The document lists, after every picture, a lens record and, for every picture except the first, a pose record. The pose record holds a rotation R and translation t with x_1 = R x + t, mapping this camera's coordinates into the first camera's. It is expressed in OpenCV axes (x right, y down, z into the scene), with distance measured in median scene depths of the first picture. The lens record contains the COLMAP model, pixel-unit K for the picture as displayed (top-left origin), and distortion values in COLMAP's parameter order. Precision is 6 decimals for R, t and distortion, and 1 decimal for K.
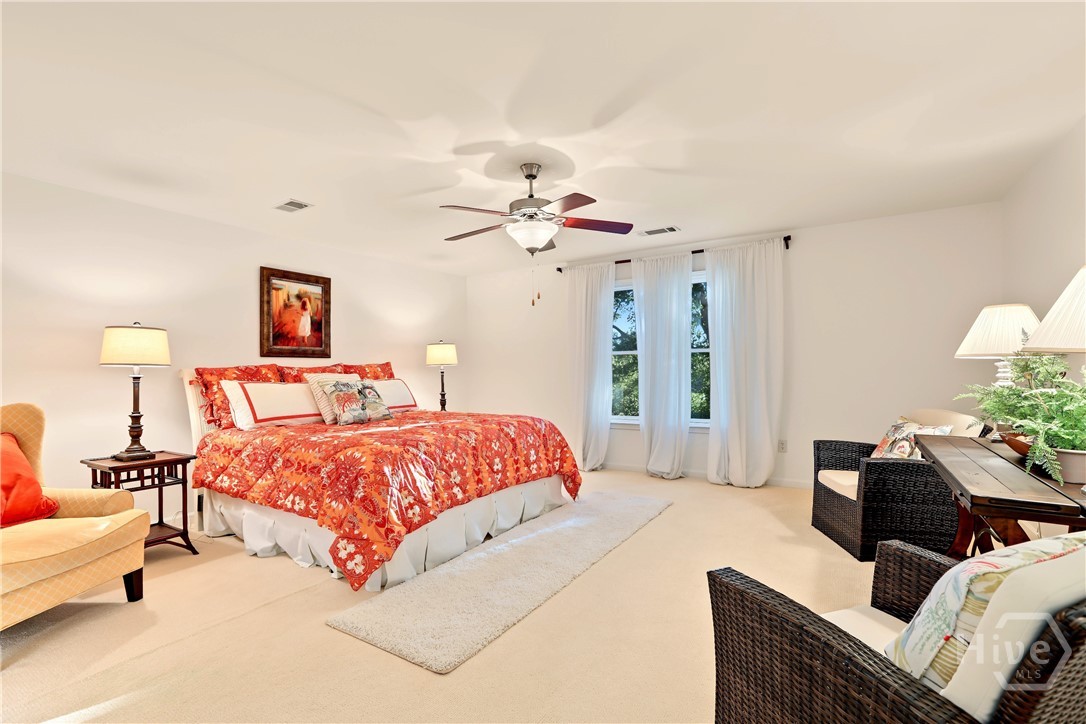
lens RADIAL K [[498.5, 0, 547.7], [0, 498.5, 365.2], [0, 0, 1]] dist [0.000140, 0.000724]
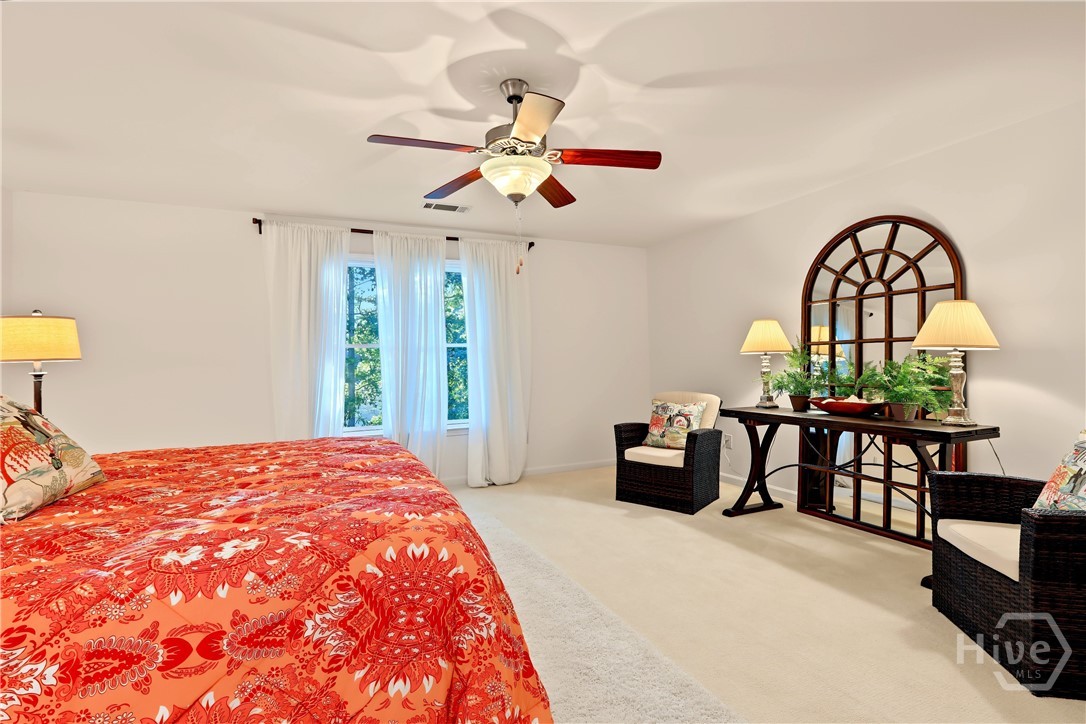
lens RADIAL K [[498.5, 0, 555.2], [0, 498.5, 339.4], [0, 0, 1]] dist [0.000140, 0.000724]
pose [[0.556016, 0.037690, 0.830317, -0.597382], [0.007908, 0.998686, -0.050629, 0.013383], [-0.831134, 0.034717, 0.554988, 0.557295]]
